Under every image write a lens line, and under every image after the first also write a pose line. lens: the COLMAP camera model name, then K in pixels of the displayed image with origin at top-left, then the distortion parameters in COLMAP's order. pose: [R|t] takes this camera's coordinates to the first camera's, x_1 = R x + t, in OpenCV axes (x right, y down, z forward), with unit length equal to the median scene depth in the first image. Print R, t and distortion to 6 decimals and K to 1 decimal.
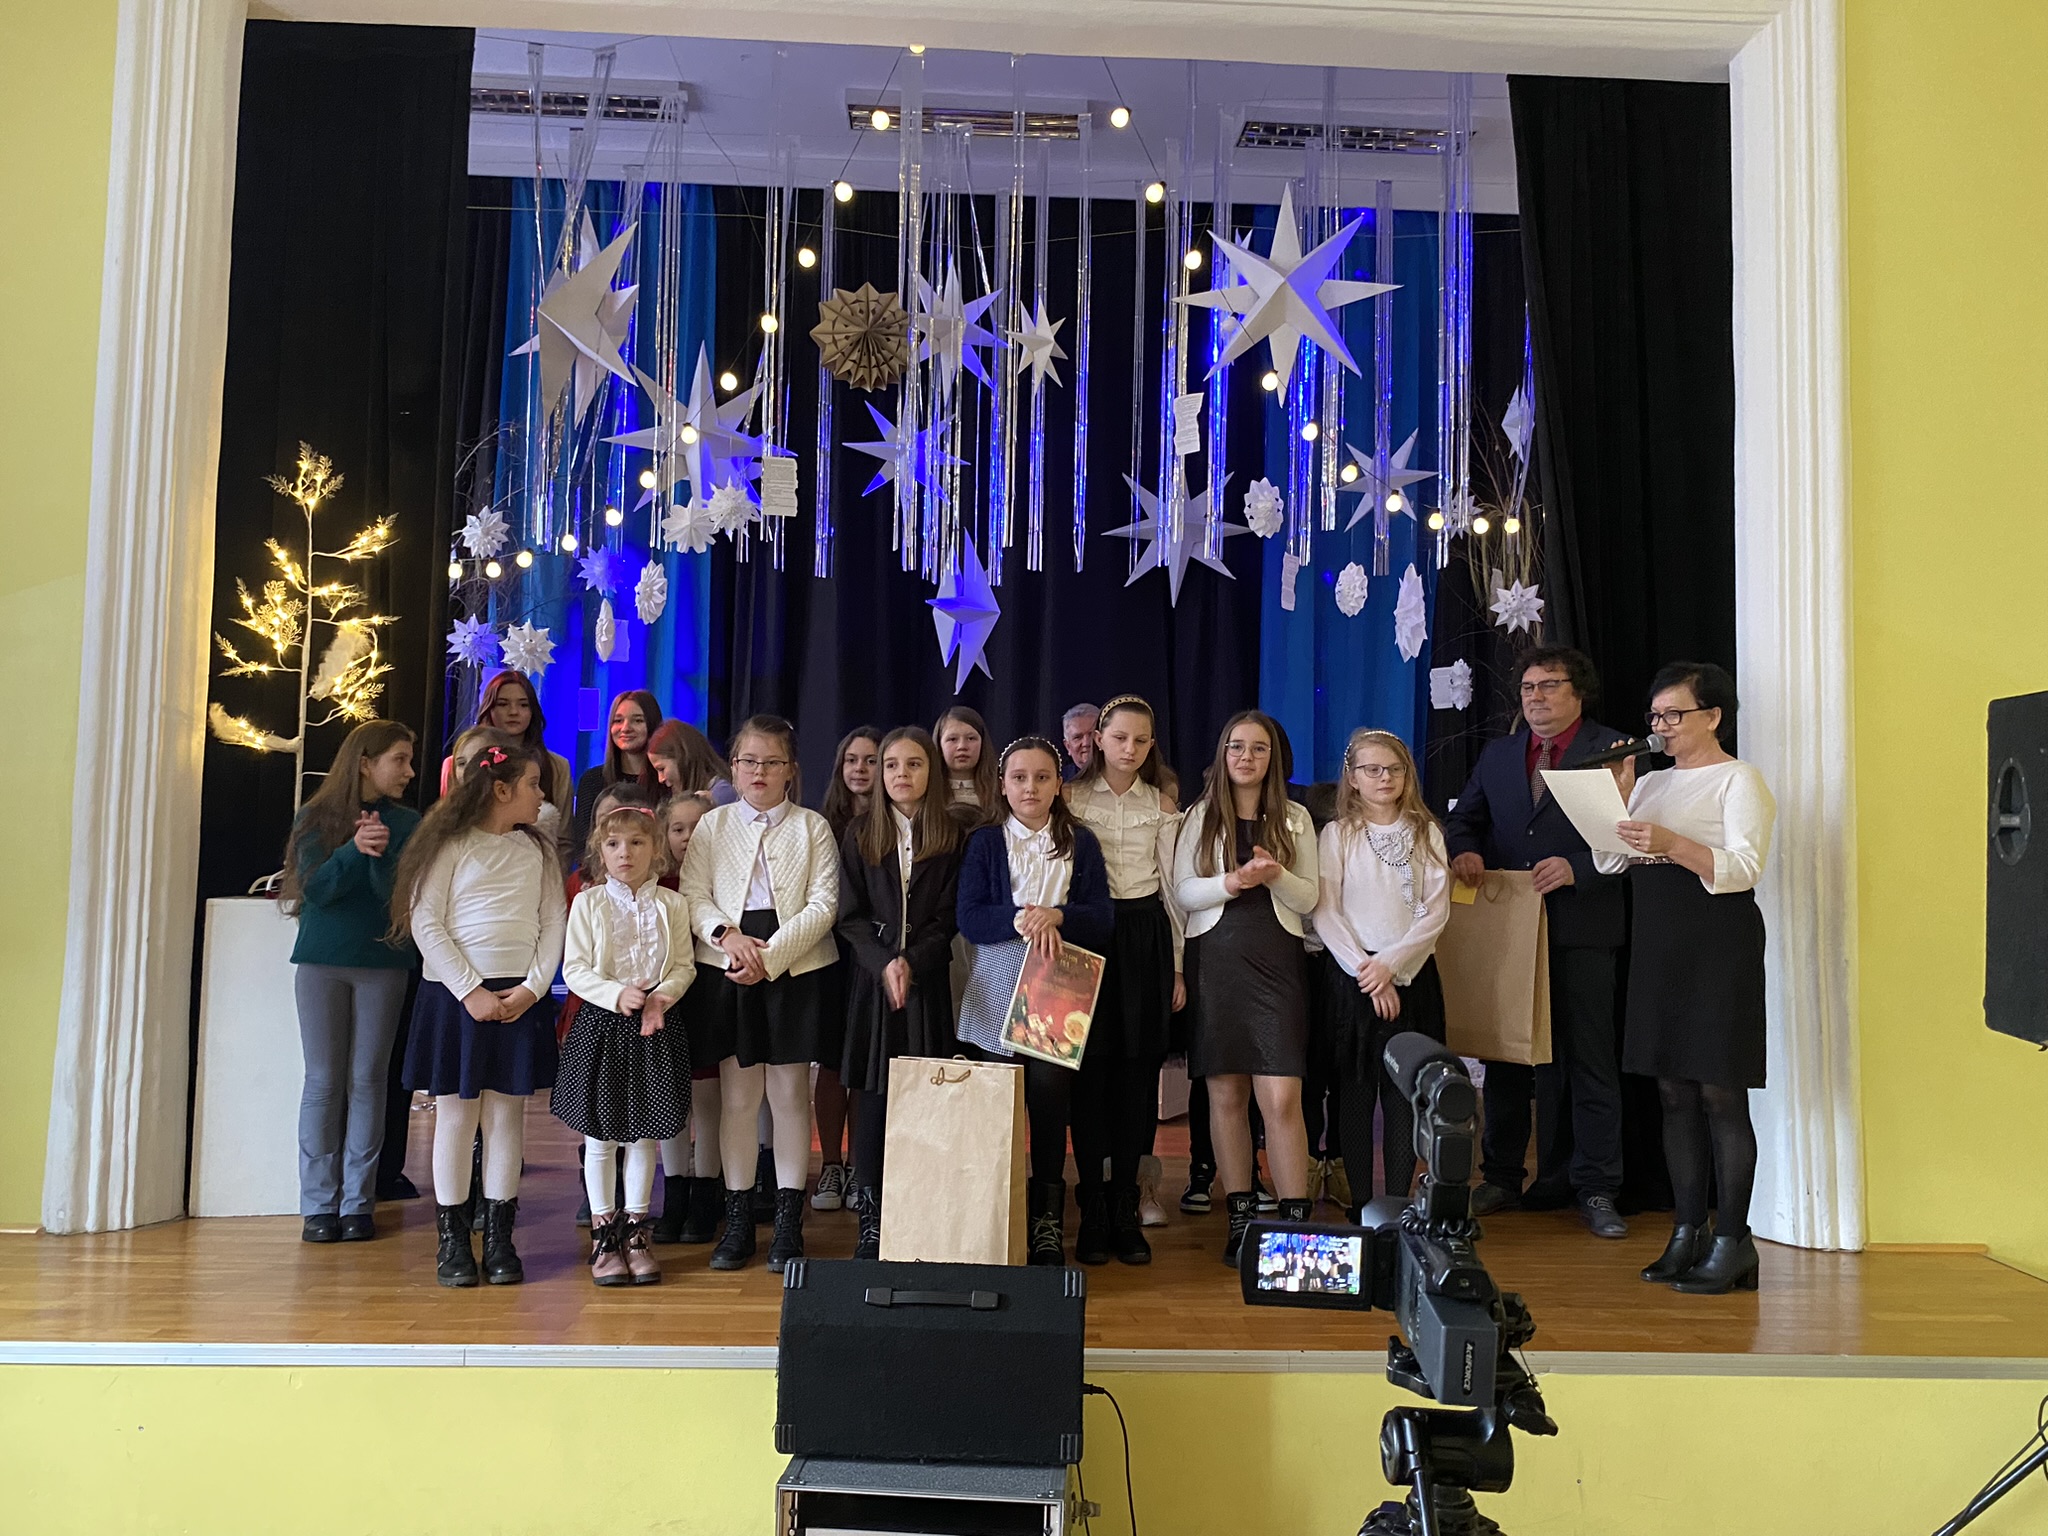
lens RADIAL K [[1593.8, 0, 1010.9], [0, 1593.8, 764.3], [0, 0, 1]] dist [0.002405, -0.004353]
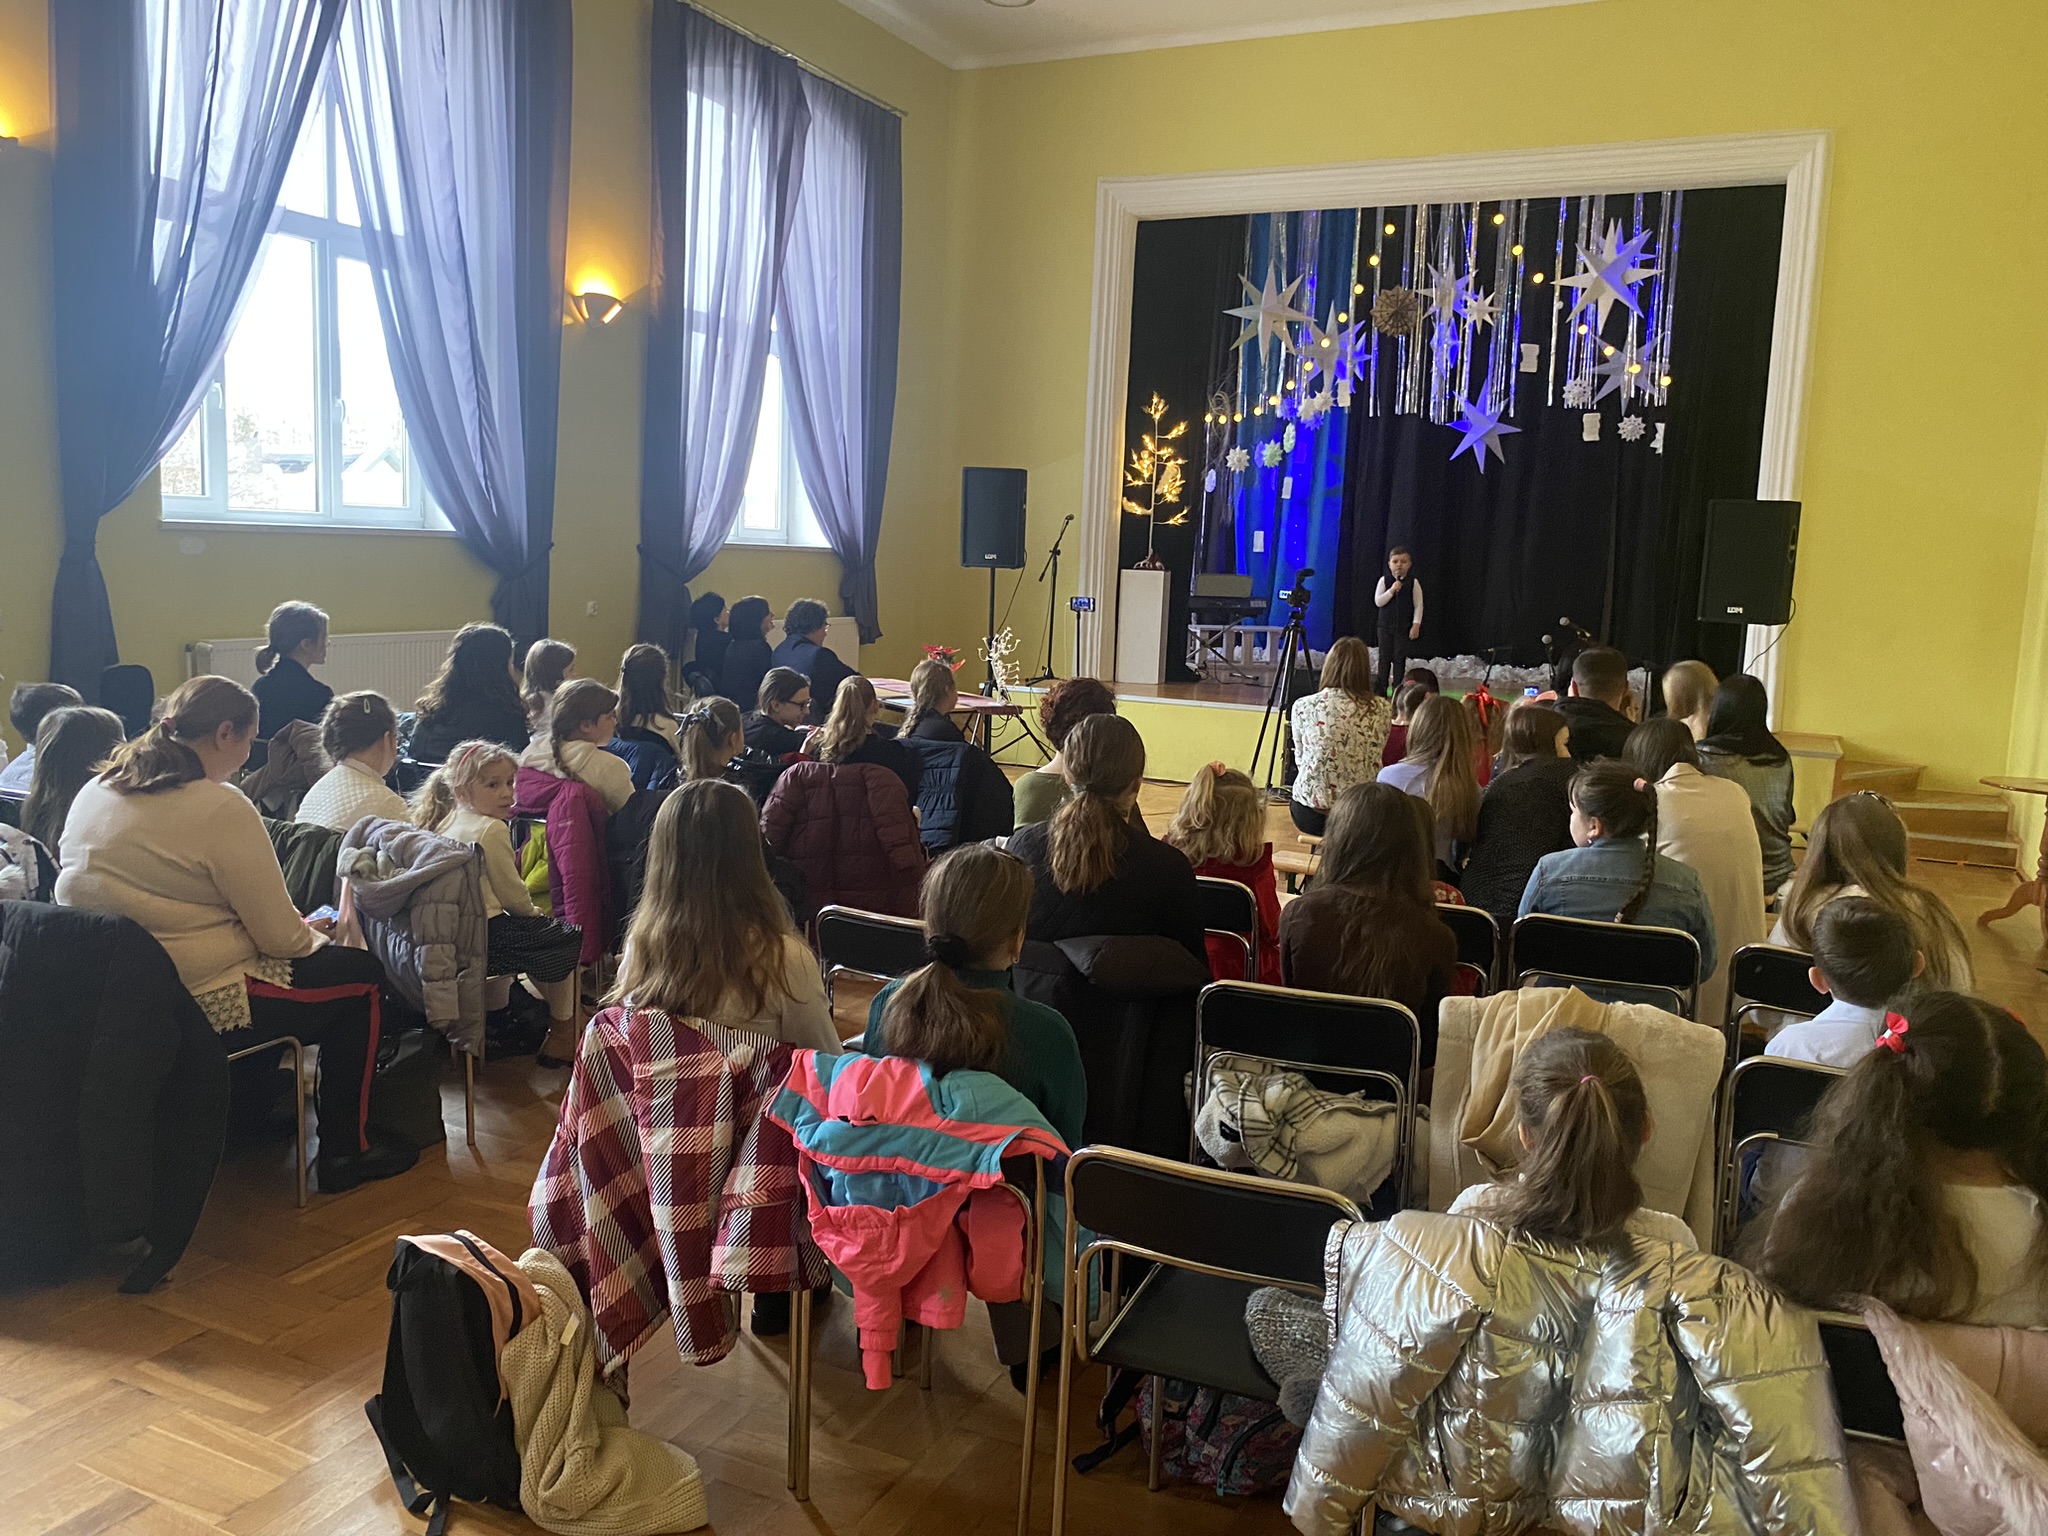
lens RADIAL K [[1682.3, 0, 1024.3], [0, 1682.3, 801.1], [0, 0, 1]] dist [0.103703, -0.085865]
pose [[0.892670, 0.075159, -0.444399, 0.650045], [0.004714, 0.984387, 0.175954, -0.033398], [0.450686, -0.159164, 0.878379, -1.644594]]
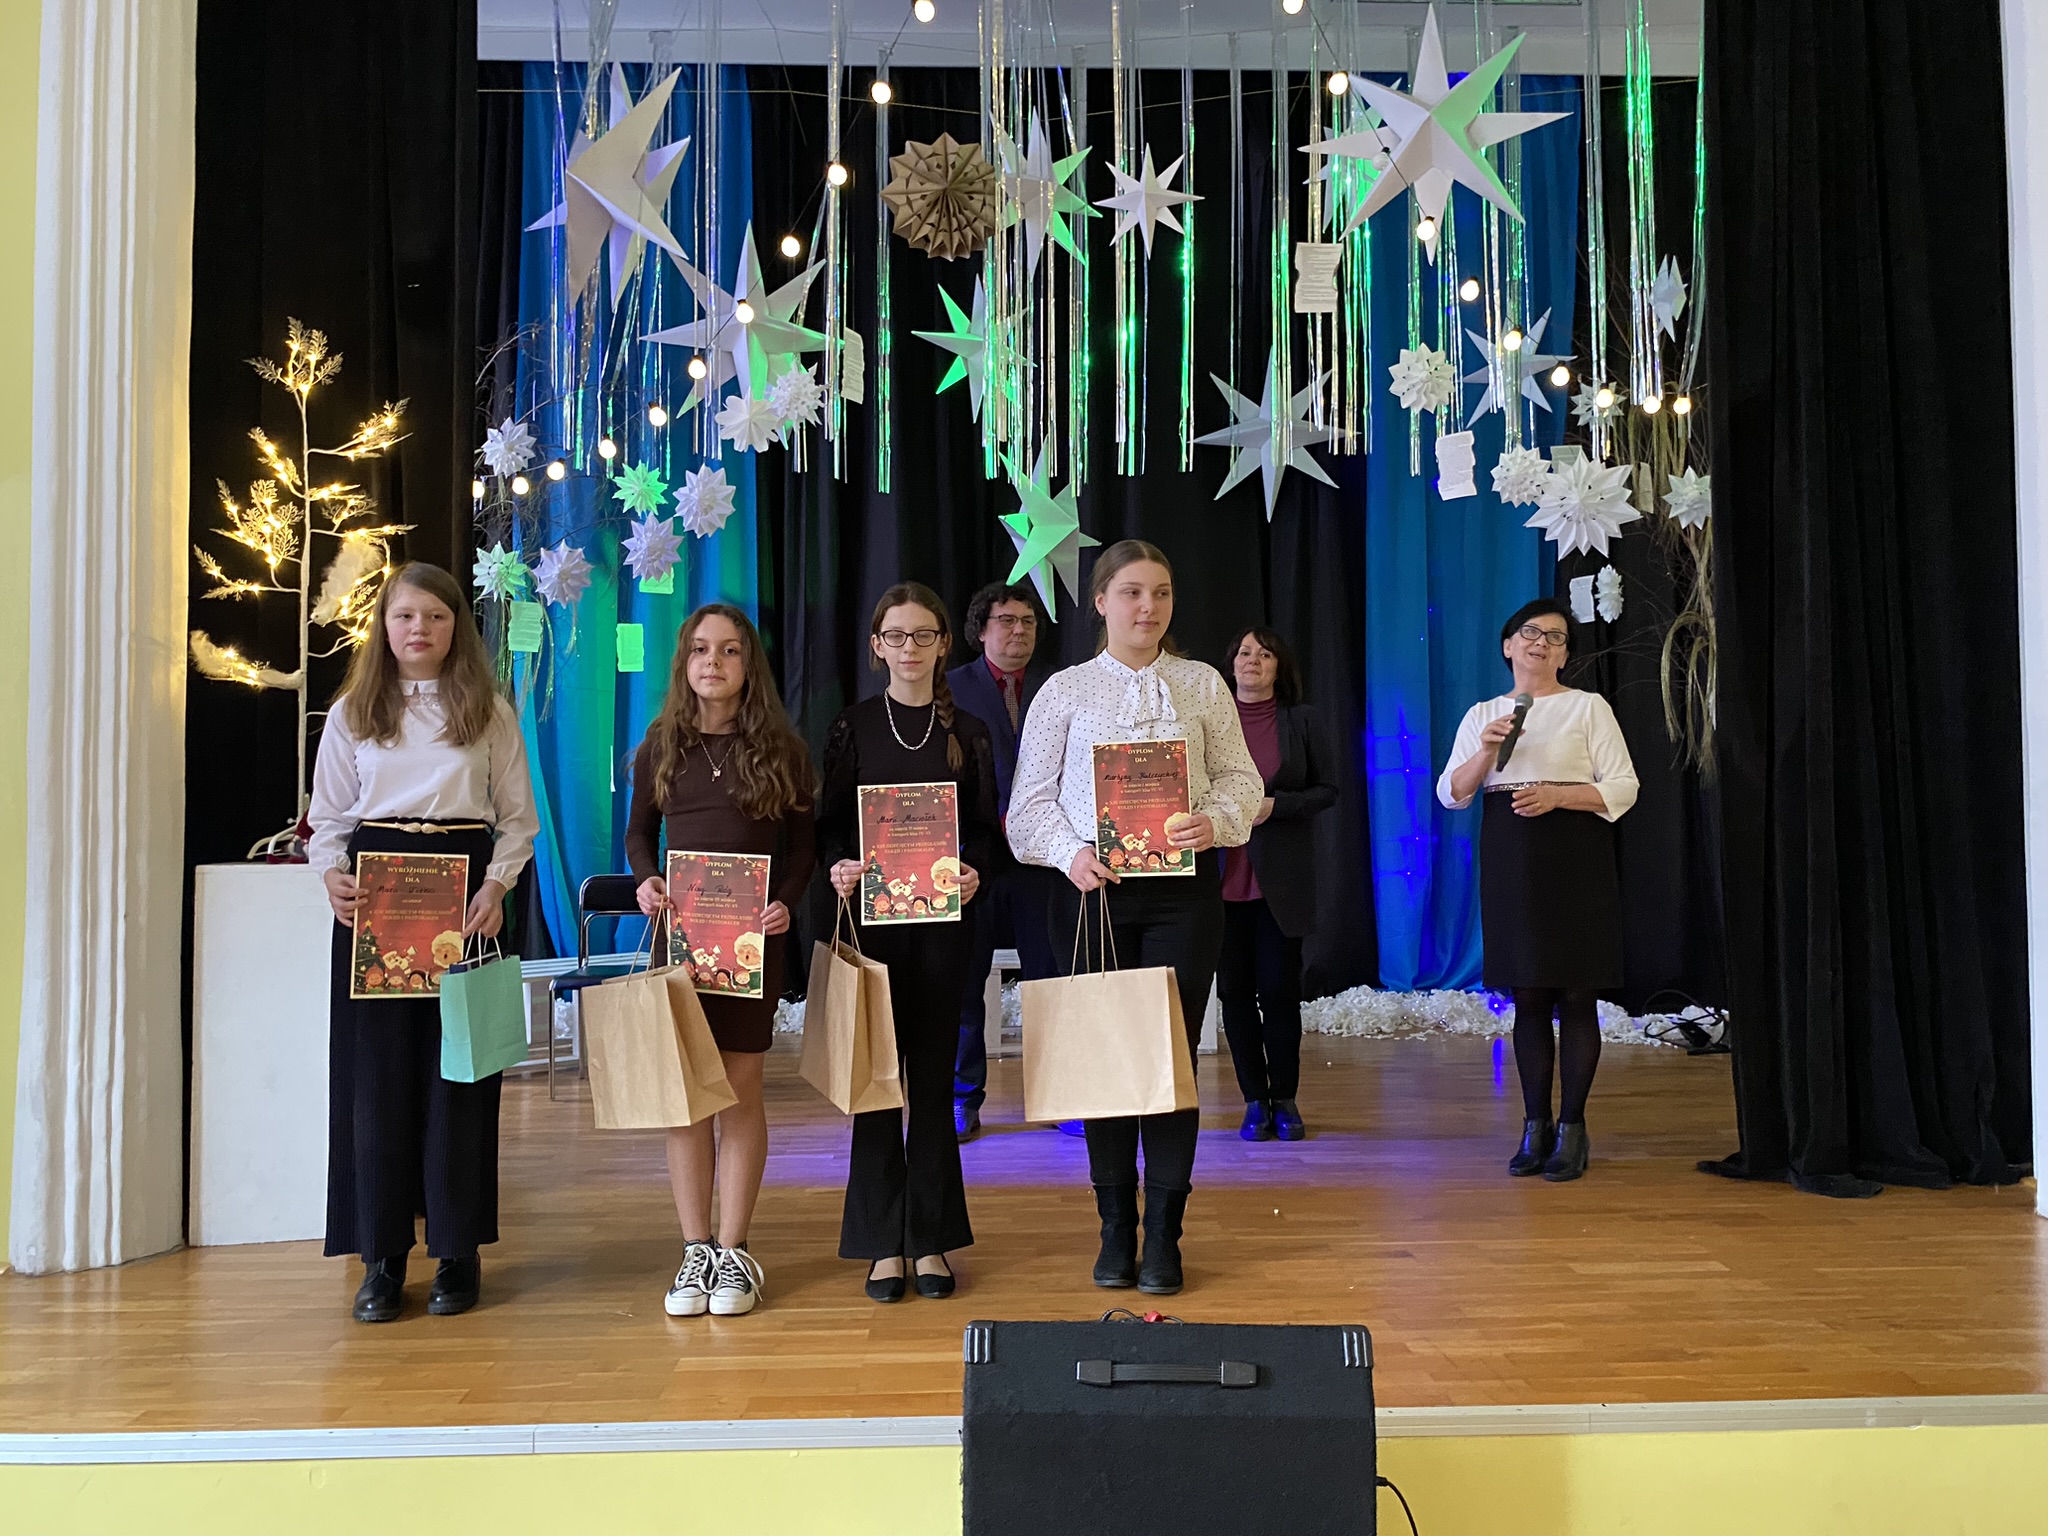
lens RADIAL K [[1589.1, 0, 1024.0], [0, 1589.1, 768.0], [0, 0, 1]] dist [0.000025, 0.001162]
pose [[0.999674, -0.025213, -0.004023, -0.064732], [0.025324, 0.999221, 0.030275, 0.018370], [0.003256, -0.030367, 0.999534, 0.165512]]
